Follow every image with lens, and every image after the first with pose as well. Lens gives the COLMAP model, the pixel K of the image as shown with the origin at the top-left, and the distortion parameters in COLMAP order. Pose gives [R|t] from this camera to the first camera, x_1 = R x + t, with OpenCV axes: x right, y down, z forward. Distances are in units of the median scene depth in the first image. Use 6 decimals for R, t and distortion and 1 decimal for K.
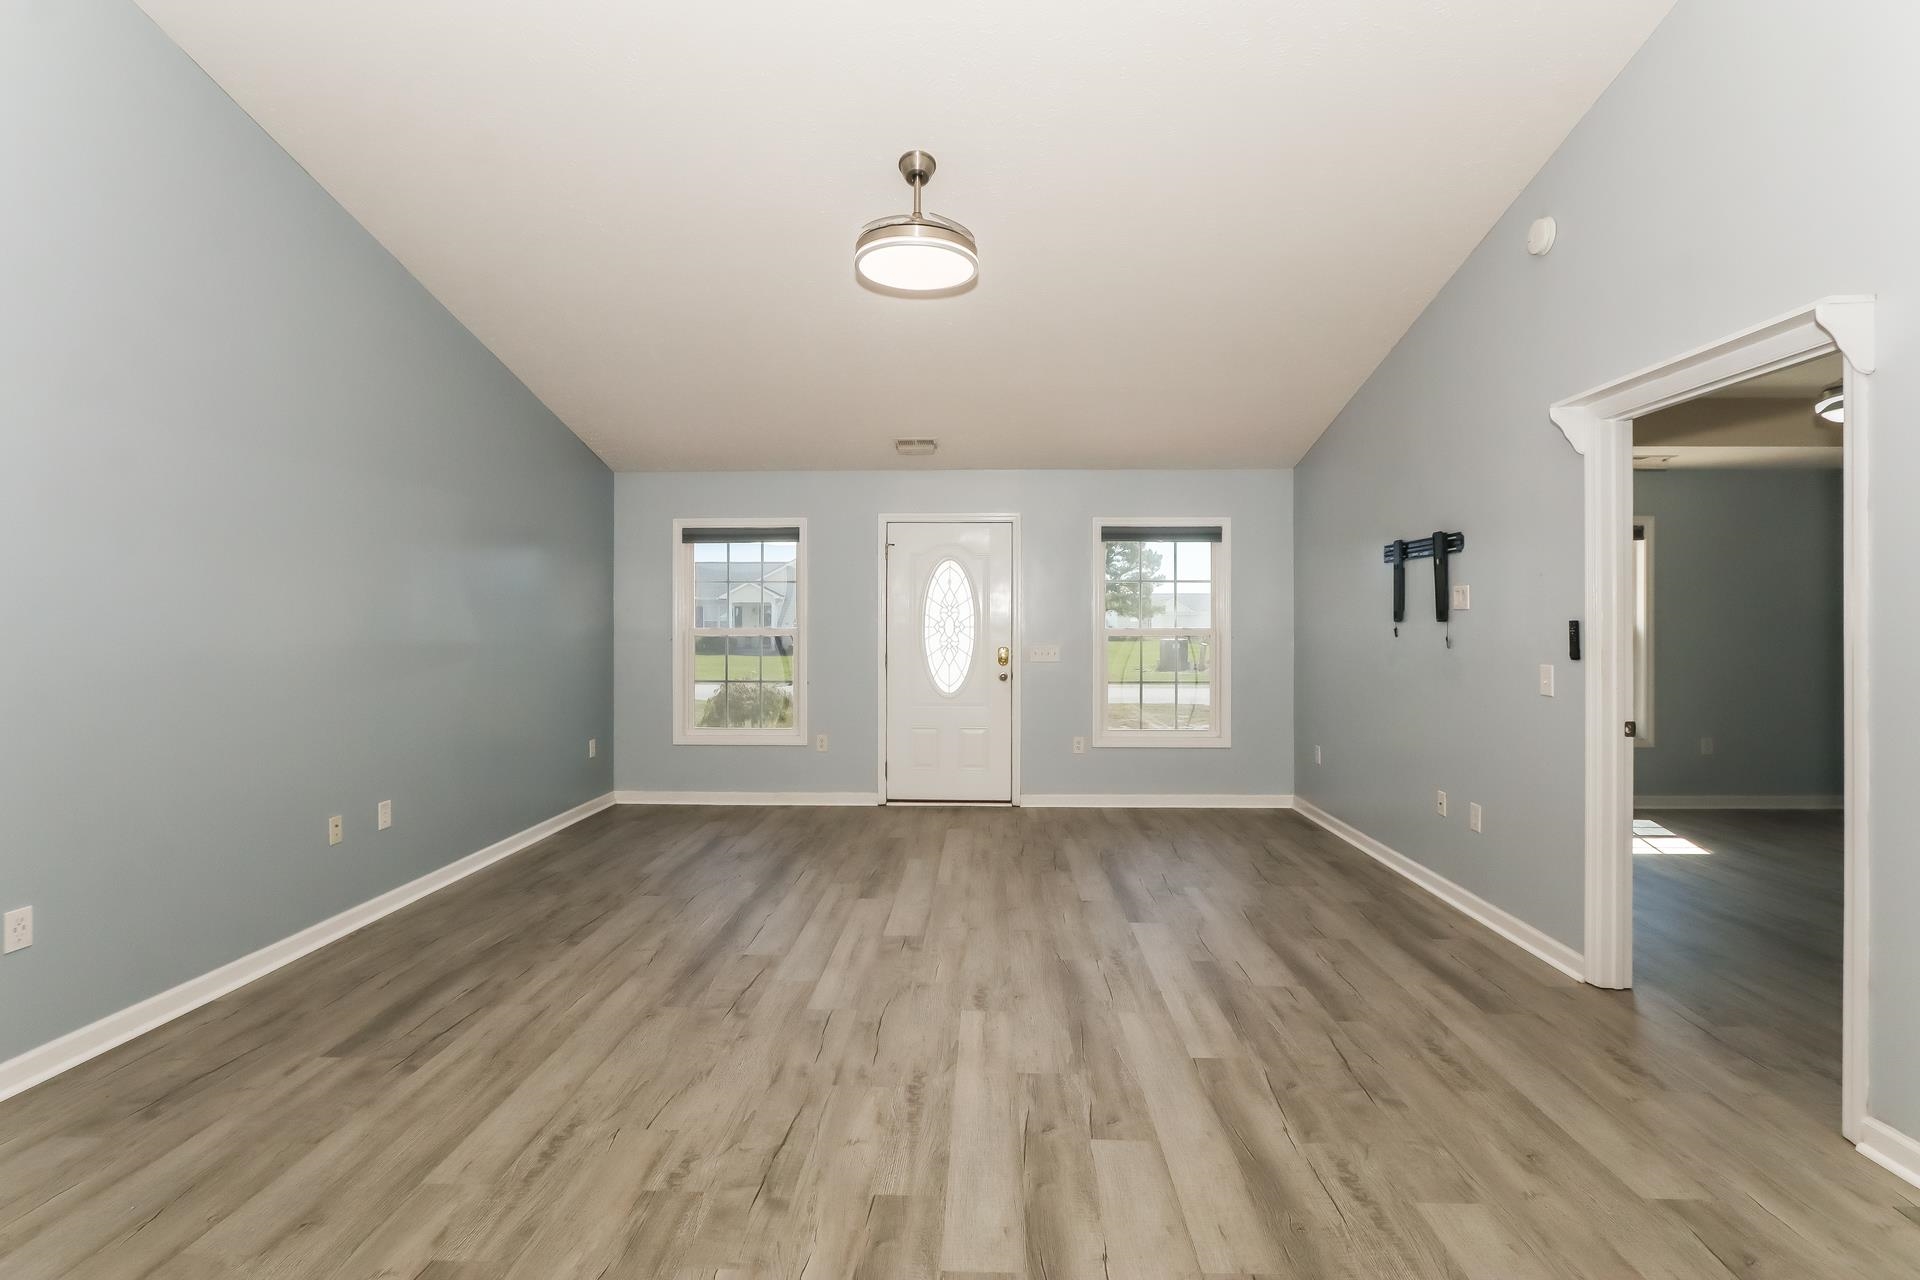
lens RADIAL K [[882.0, 0, 973.9], [0, 882.0, 628.9], [0, 0, 1]] dist [-0.027007, 0.014522]
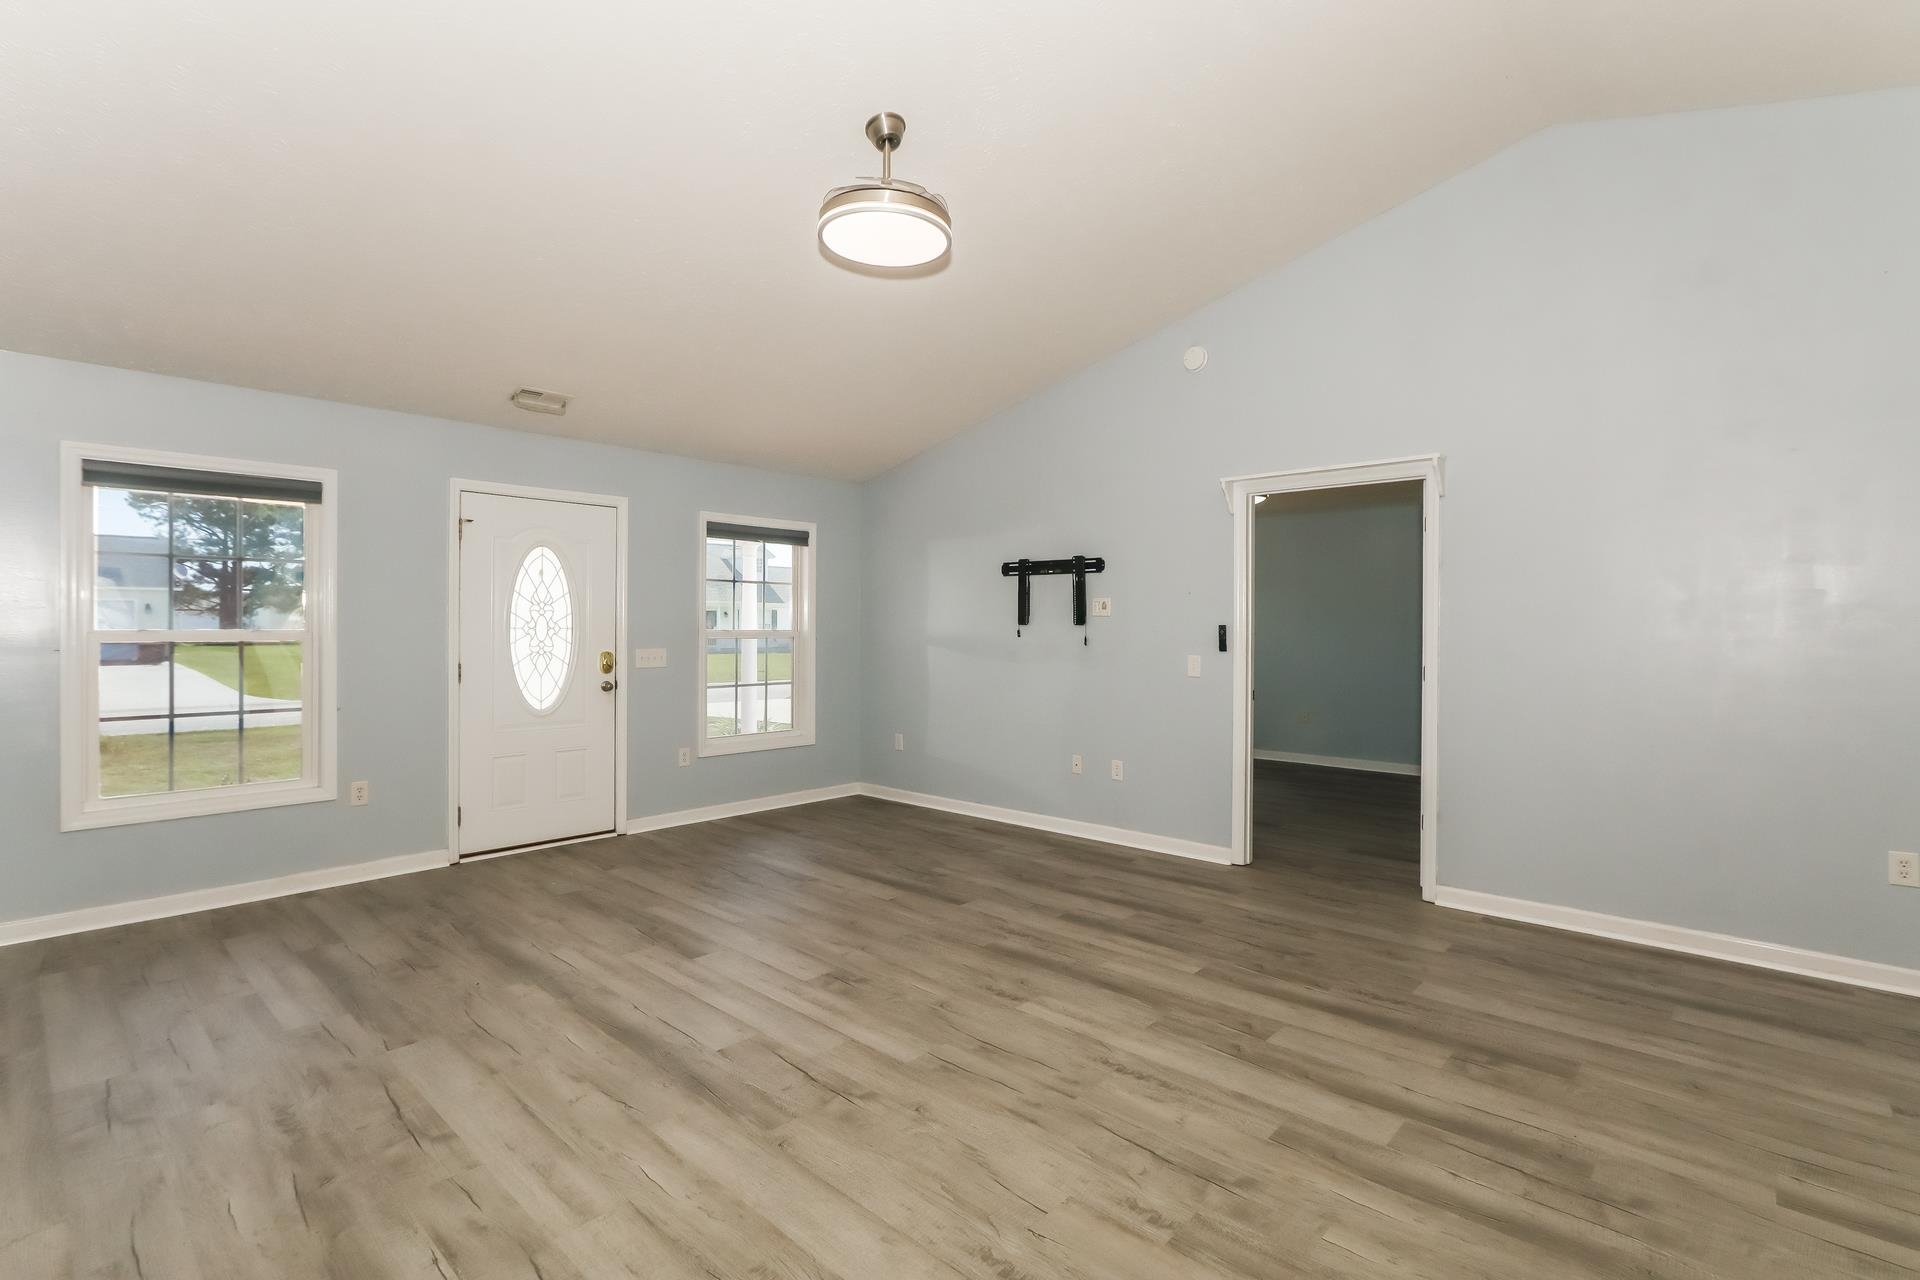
lens RADIAL K [[882.0, 0, 973.9], [0, 882.0, 628.9], [0, 0, 1]] dist [-0.027007, 0.014522]
pose [[0.657923, -0.000316, 0.753085, -0.671602], [0.000726, 1.000000, -0.000215, -0.002297], [-0.753085, 0.000688, 0.657923, 0.305578]]
